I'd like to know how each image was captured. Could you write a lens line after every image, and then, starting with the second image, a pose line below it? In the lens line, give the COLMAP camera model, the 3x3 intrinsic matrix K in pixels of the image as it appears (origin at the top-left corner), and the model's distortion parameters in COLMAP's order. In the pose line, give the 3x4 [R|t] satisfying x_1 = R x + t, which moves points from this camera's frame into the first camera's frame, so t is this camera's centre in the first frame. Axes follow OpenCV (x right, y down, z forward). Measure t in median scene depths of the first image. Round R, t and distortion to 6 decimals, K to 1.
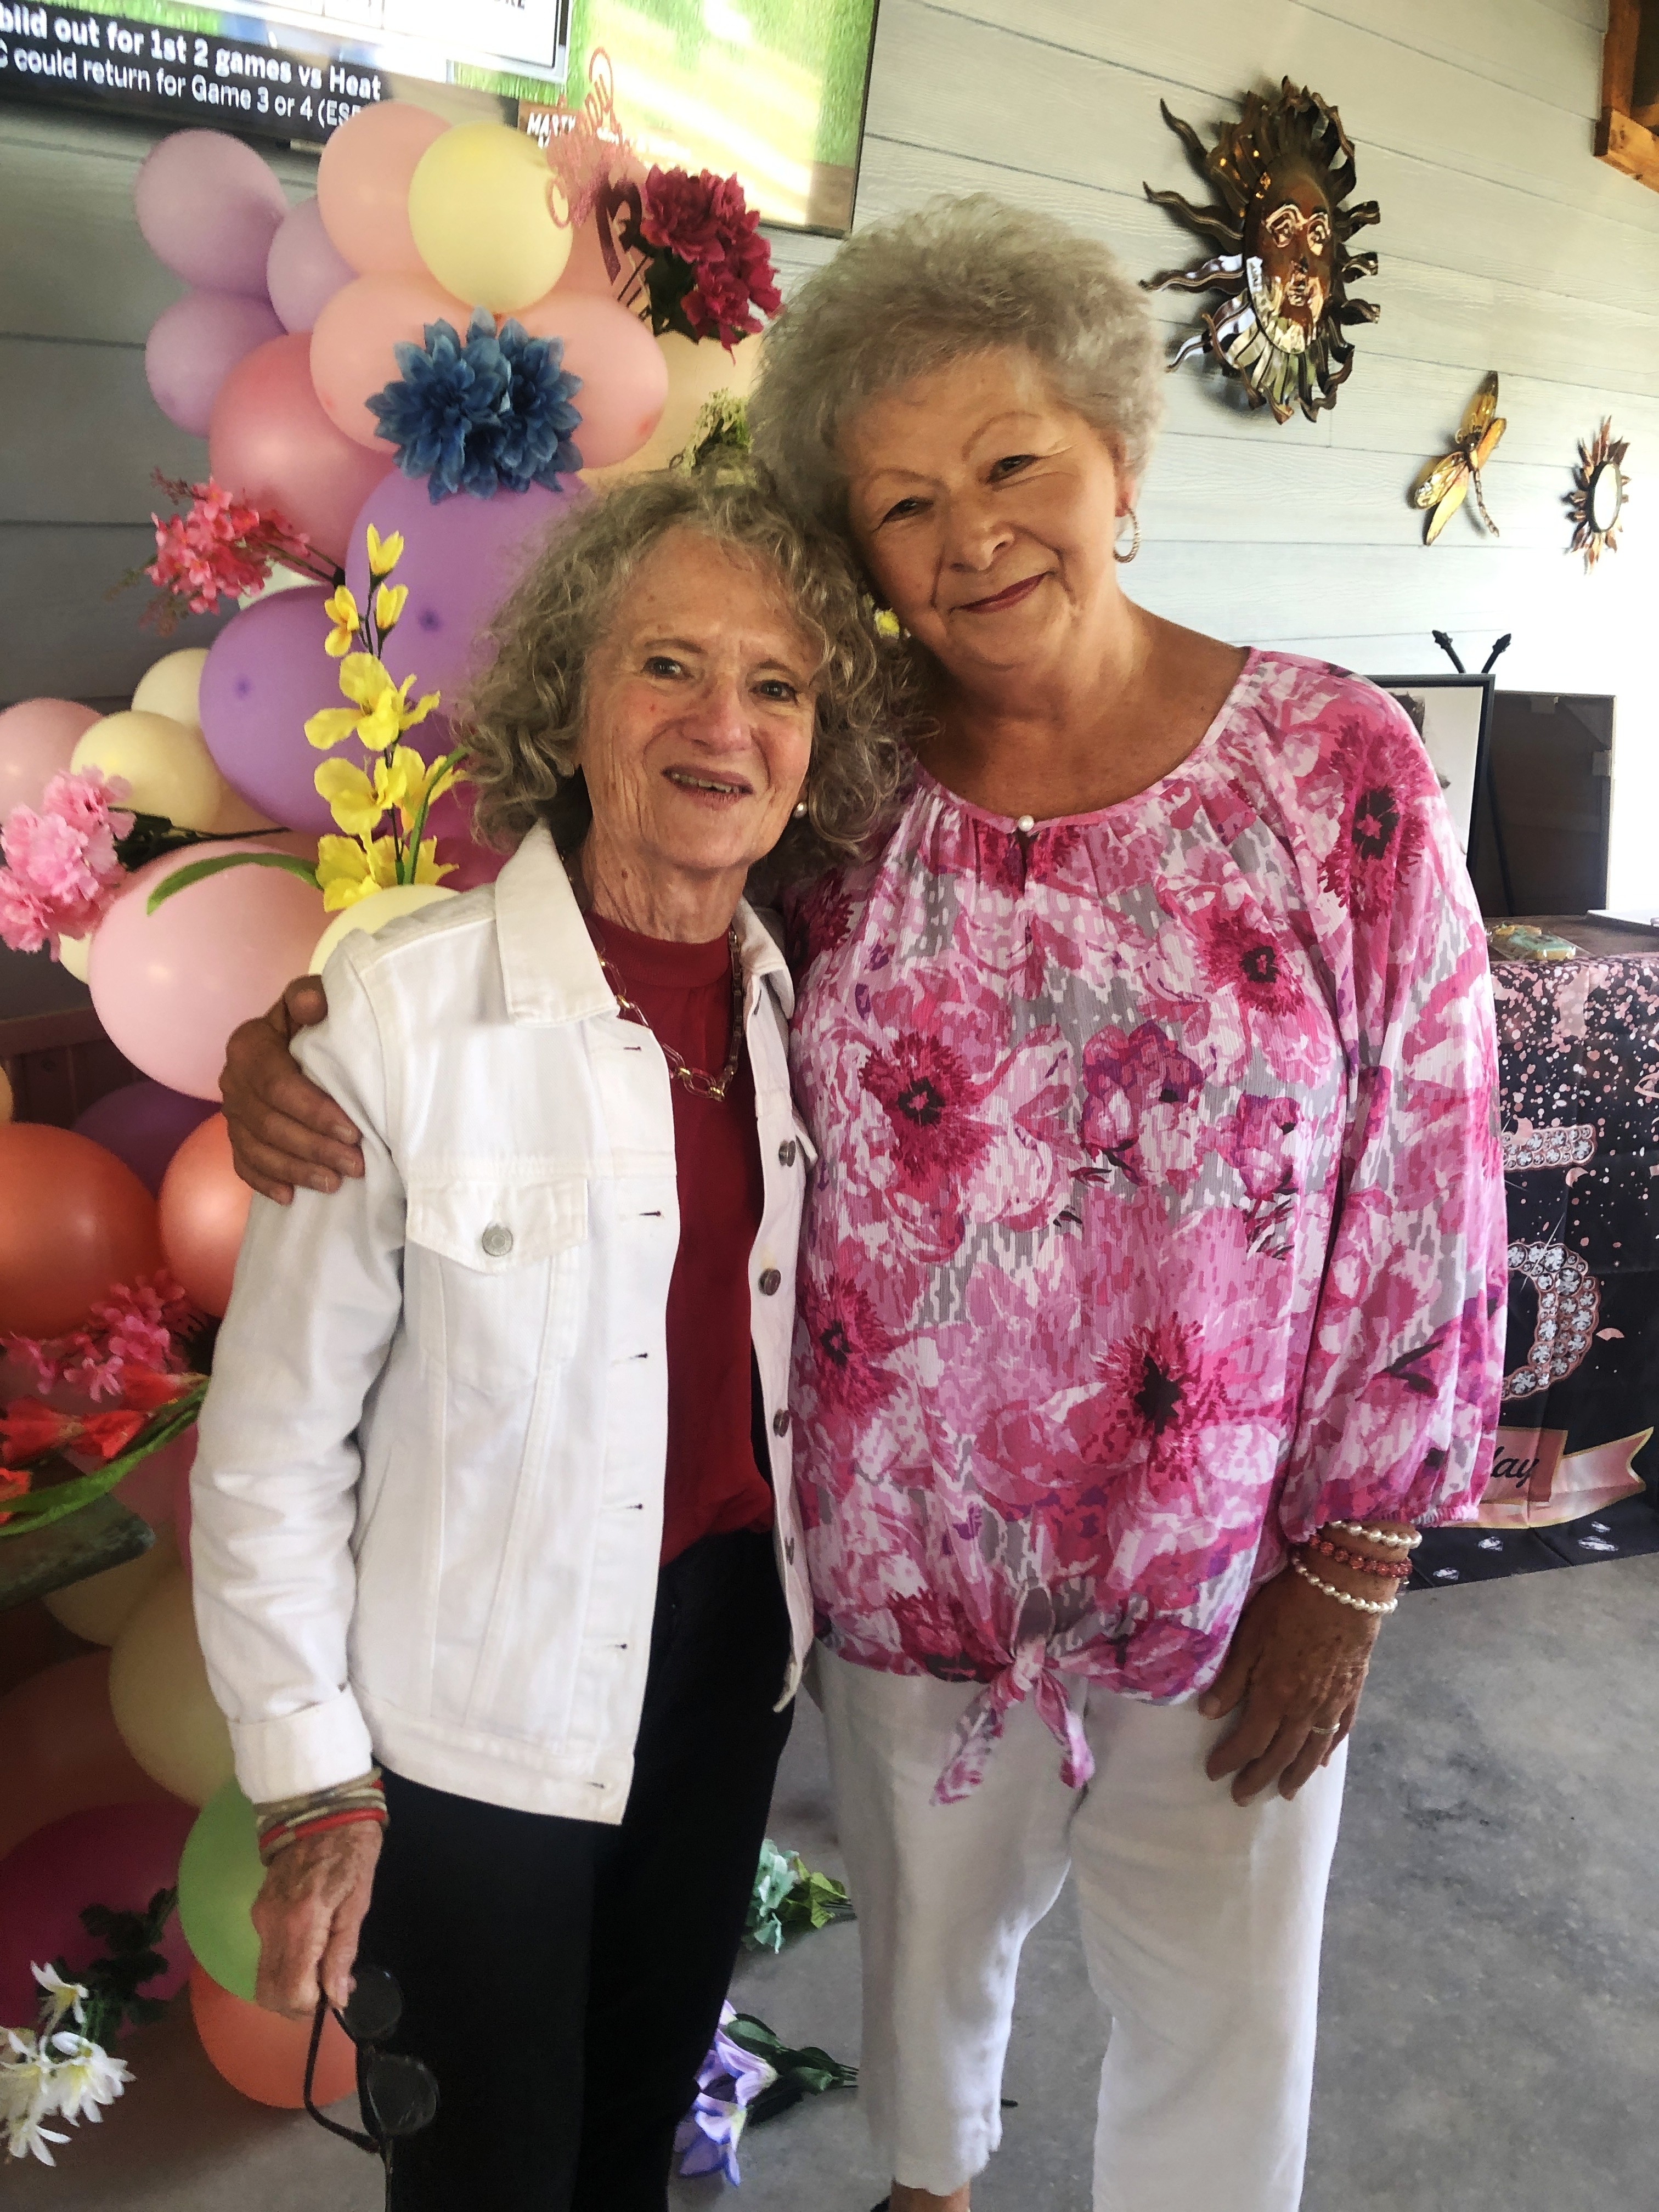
lens RADIAL K [[1795.2, 0, 807.5], [0, 1795.2, 1095.1], [0, 0, 1]] dist [-0.007542, 0.013617]
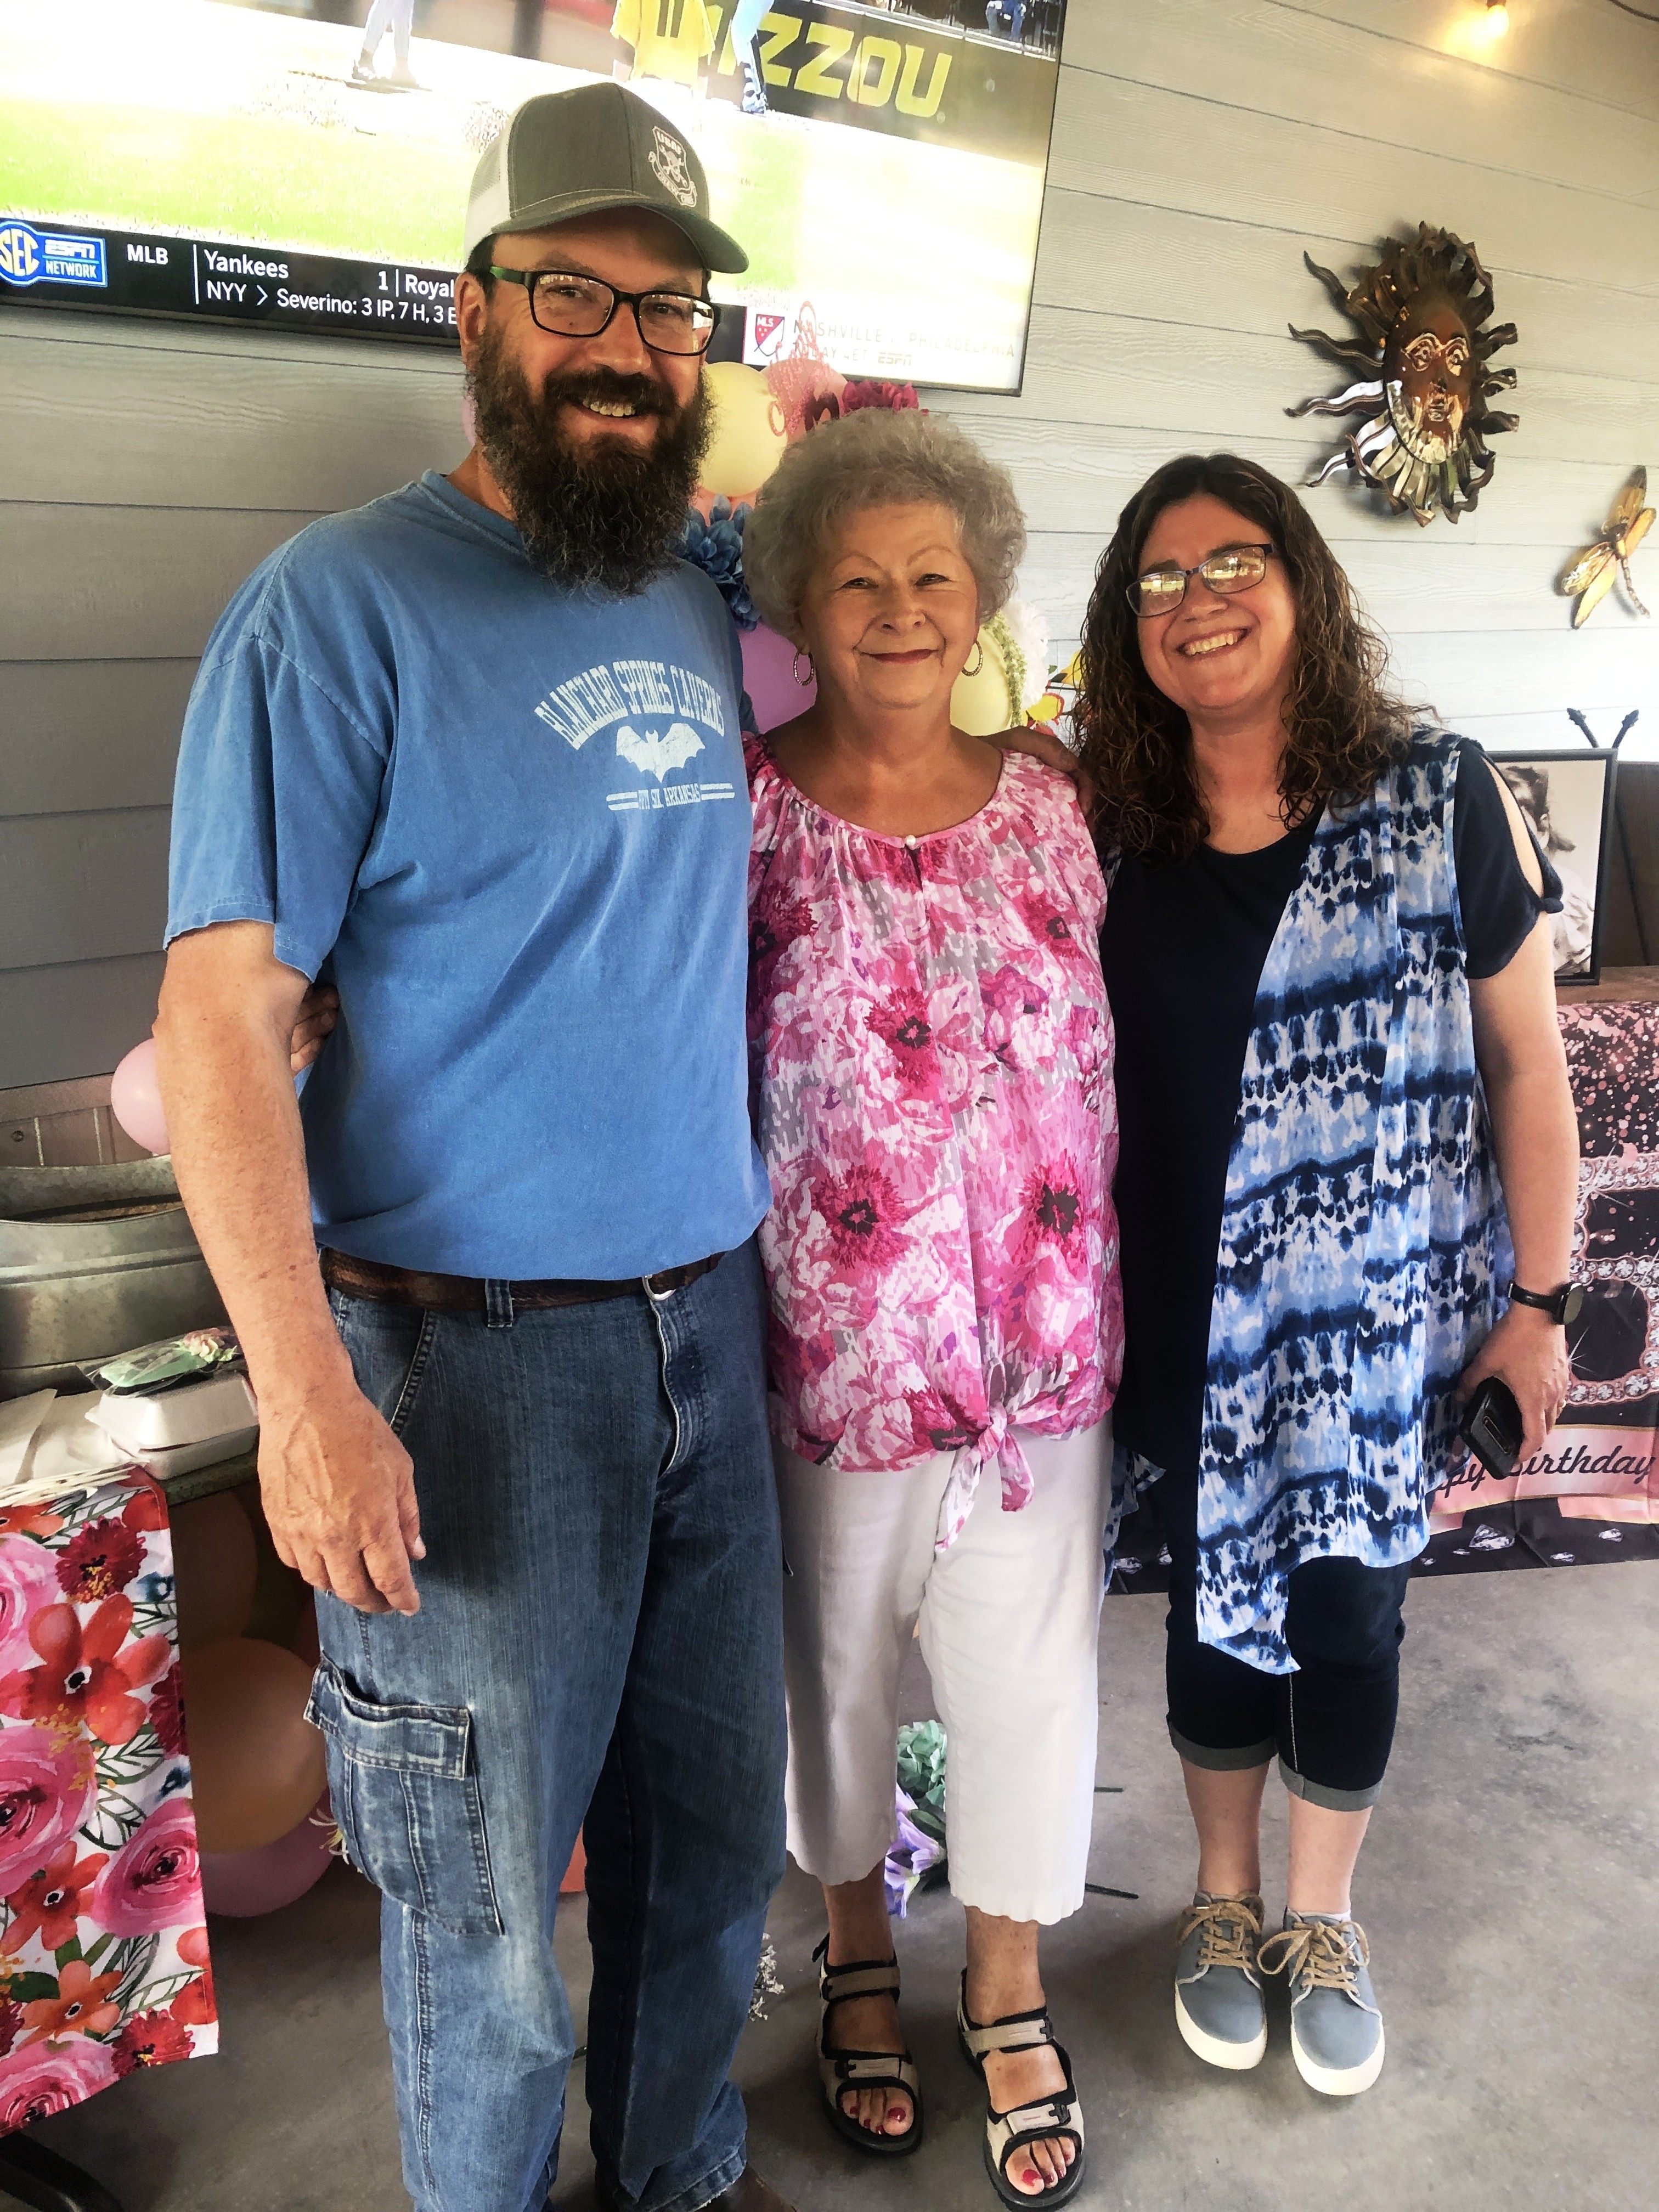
lens RADIAL K [[1808.3, 0, 859.7], [0, 1808.3, 1111.6], [0, 0, 1]] dist [-0.000851, 0.021845]
pose [[0.995323, 0.002000, -0.096586, 0.030935], [-0.005309, 0.999407, -0.034013, 0.033822], [0.096461, 0.034367, 0.994743, -0.165457]]
